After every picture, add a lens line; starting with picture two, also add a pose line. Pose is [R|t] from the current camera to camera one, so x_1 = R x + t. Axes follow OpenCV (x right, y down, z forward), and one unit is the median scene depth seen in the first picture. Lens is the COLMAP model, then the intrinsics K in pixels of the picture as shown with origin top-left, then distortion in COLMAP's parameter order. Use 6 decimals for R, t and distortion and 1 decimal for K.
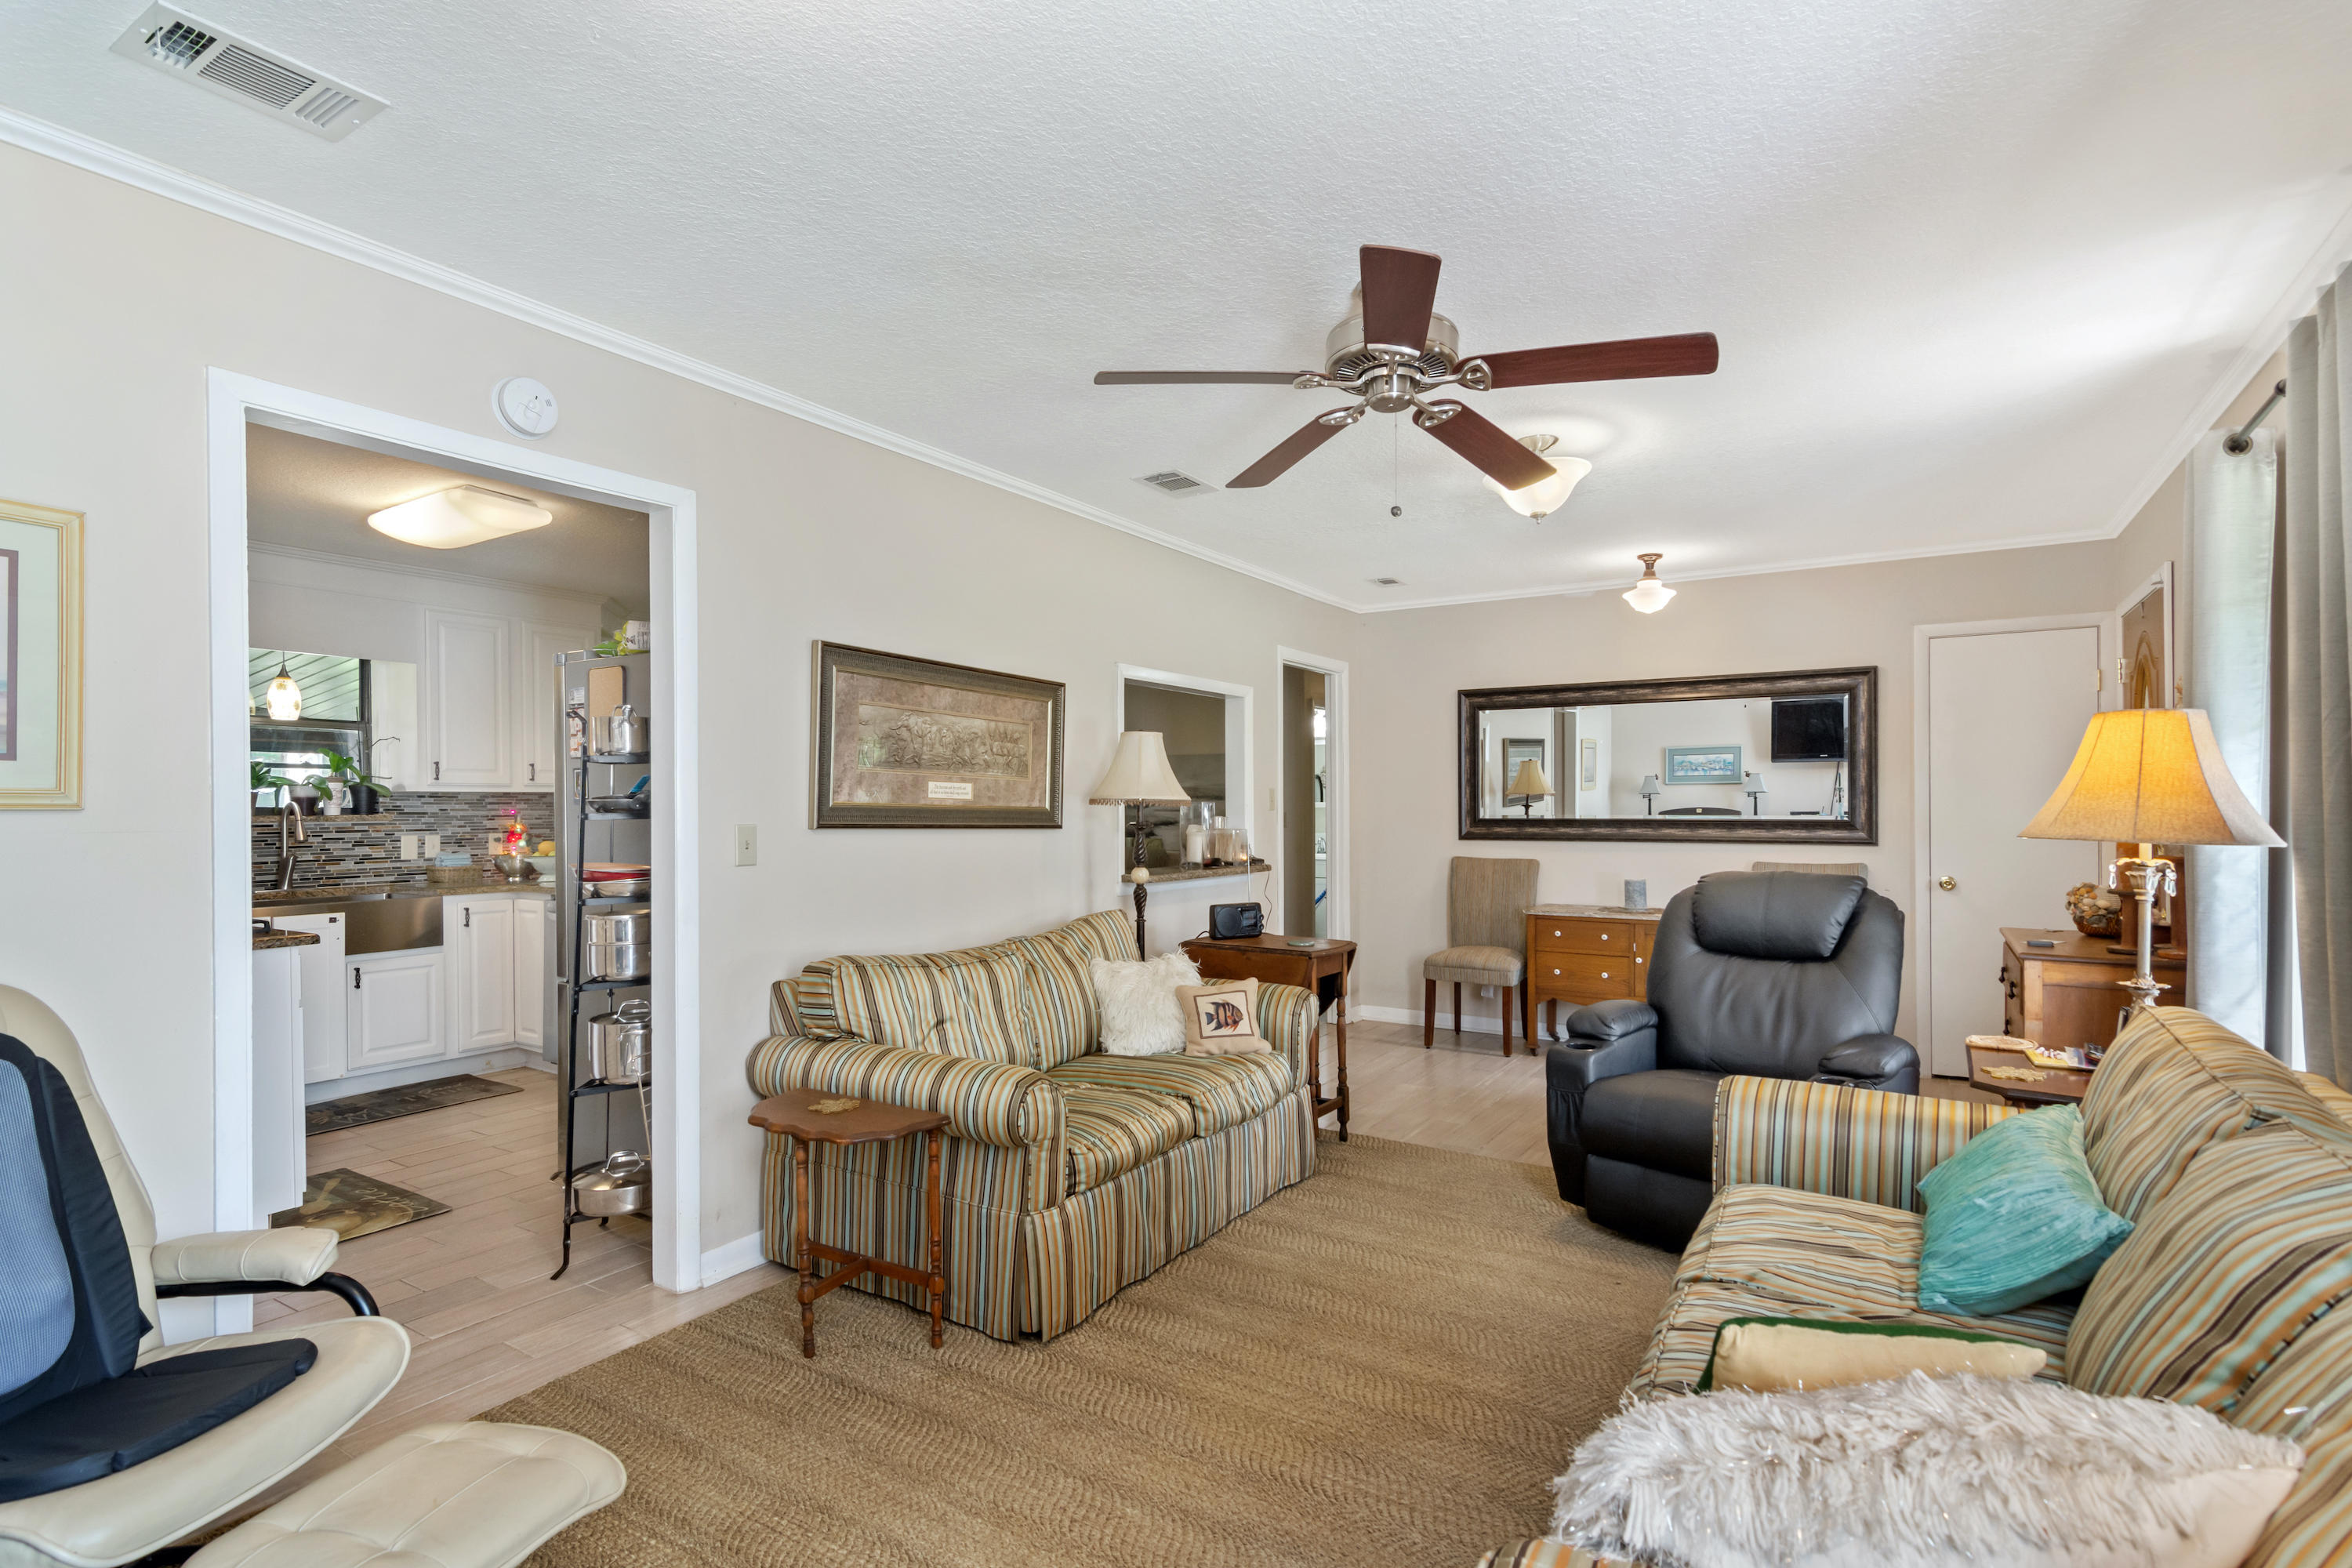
lens RADIAL K [[1146.3, 0, 1175.1], [0, 1146.3, 800.9], [0, 0, 1]] dist [-0.000014, 0.000000]
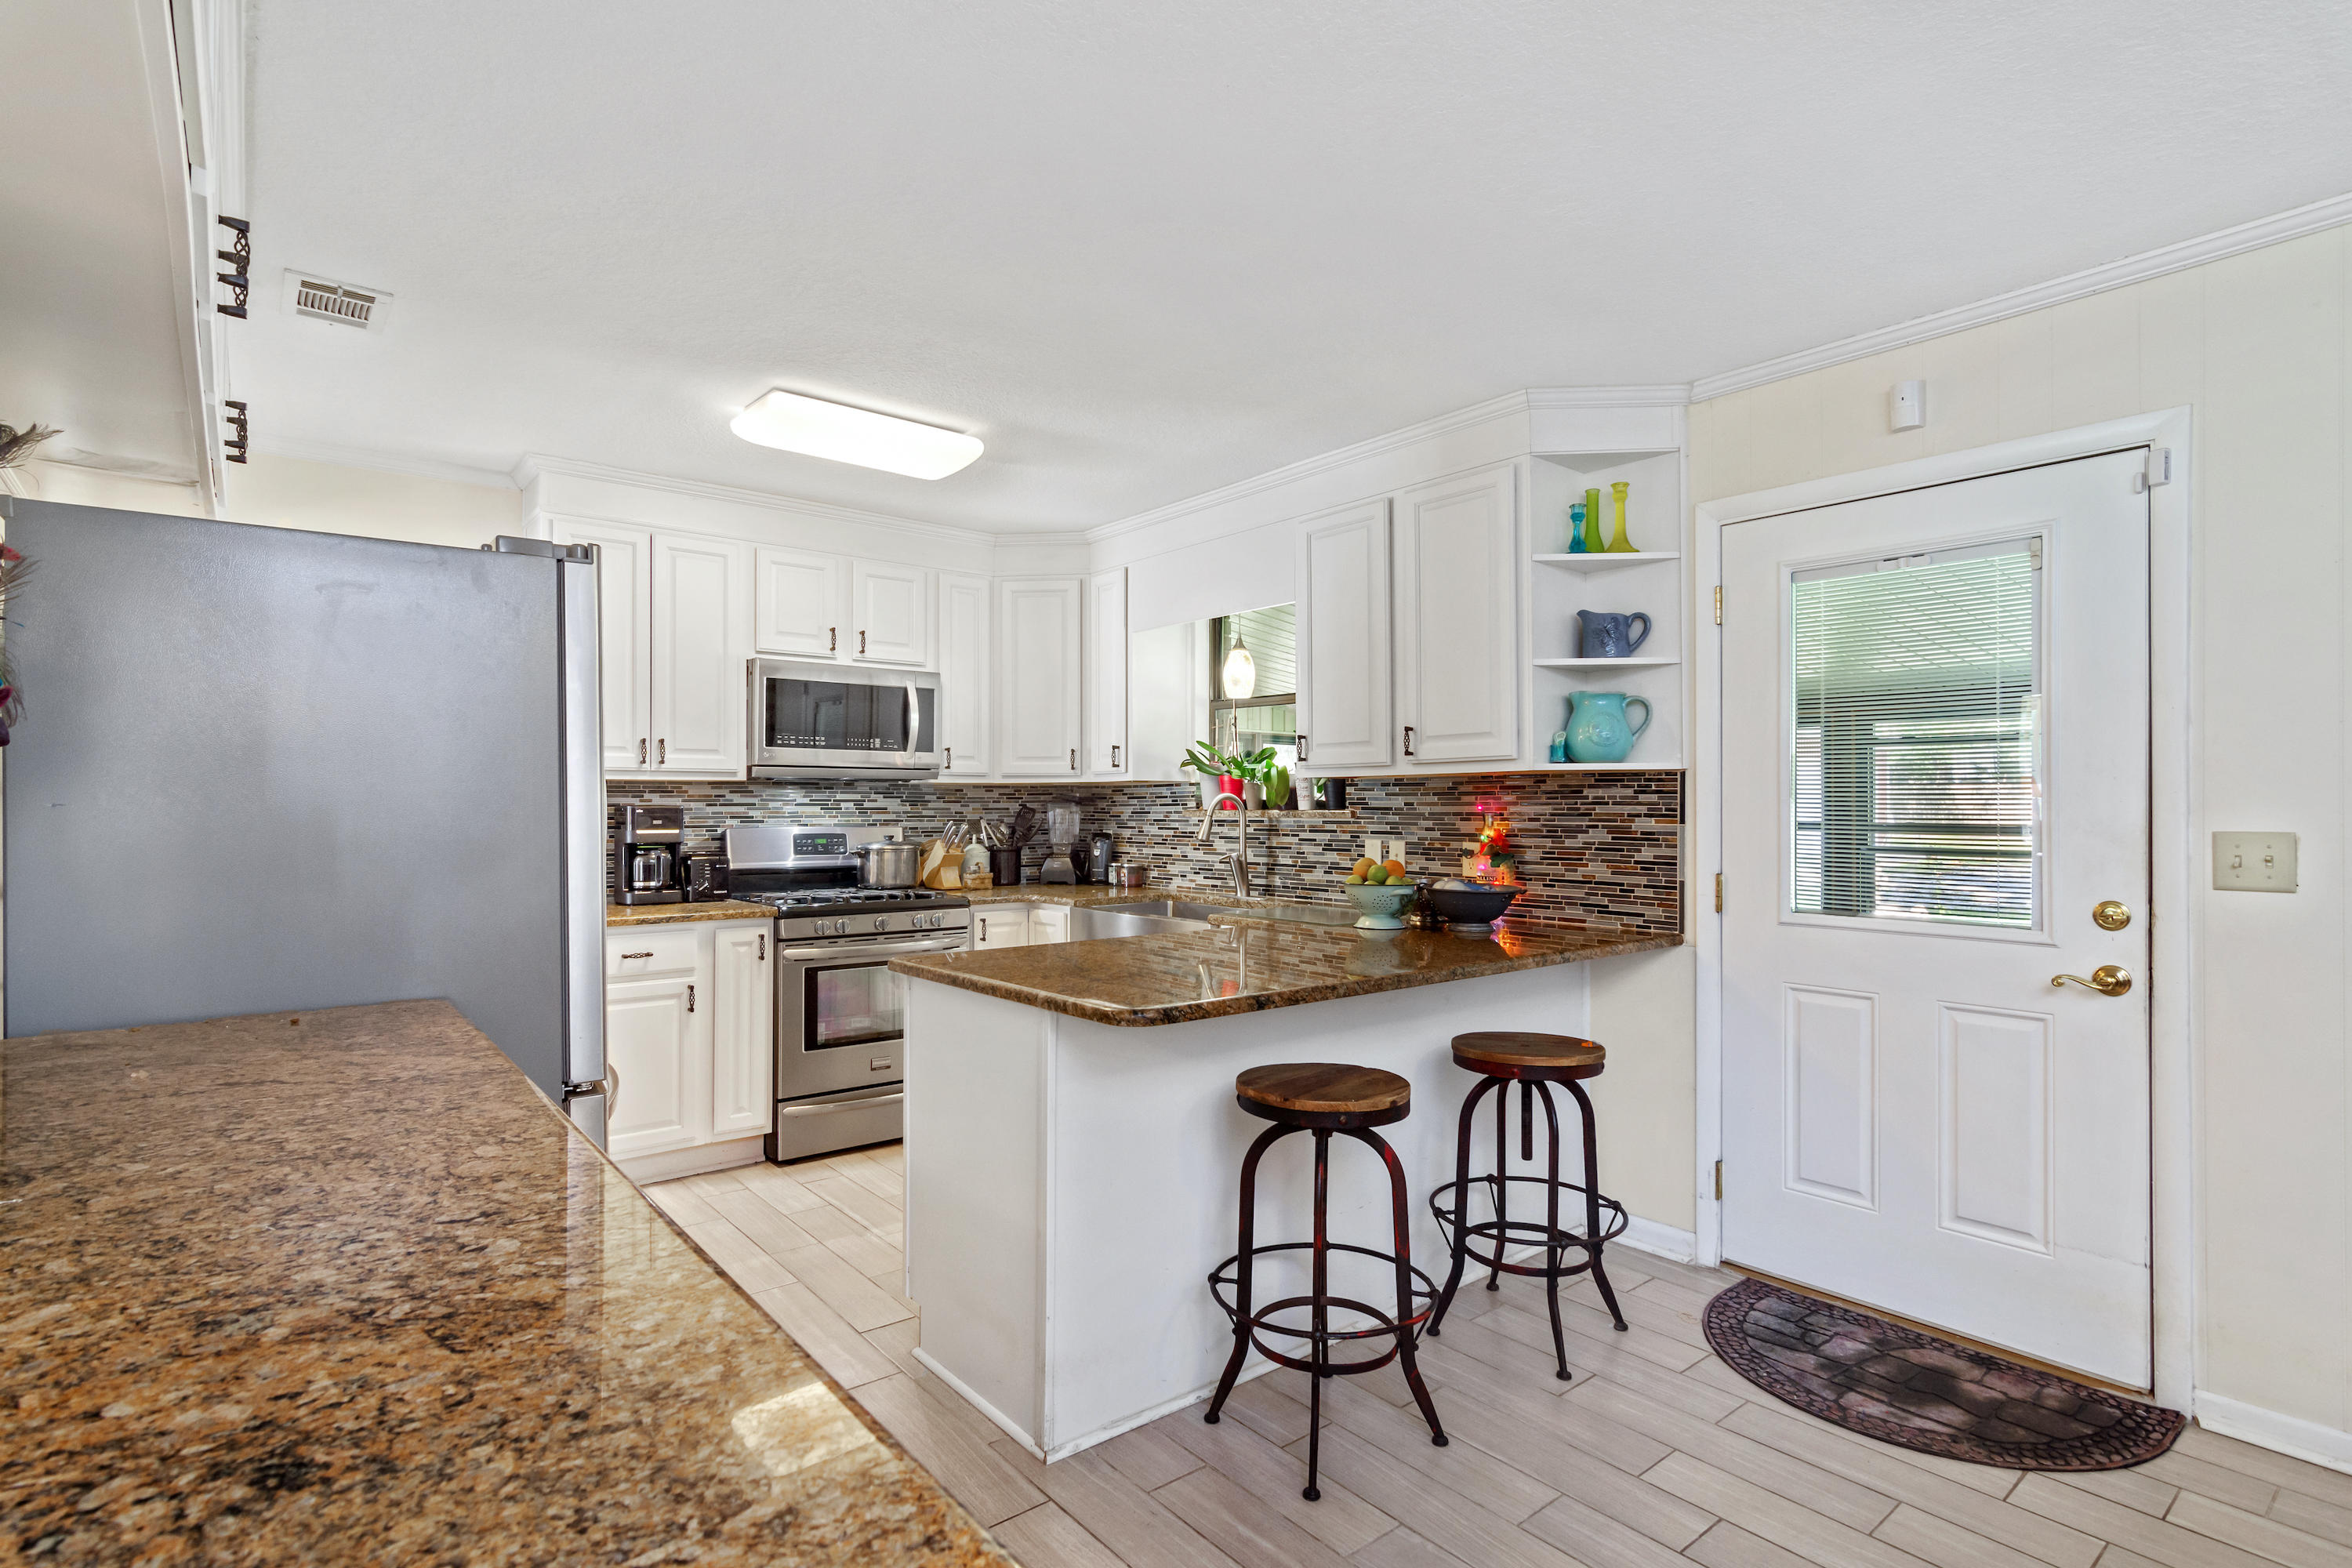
lens RADIAL K [[1146.3, 0, 1175.2], [0, 1146.3, 788.6], [0, 0, 1]] dist [-0.000014, 0.000000]
pose [[-0.319591, 0.002197, -0.947553, 0.041198], [0.015208, 0.999880, -0.002811, -0.001129], [0.947433, -0.015309, -0.319587, 1.106394]]
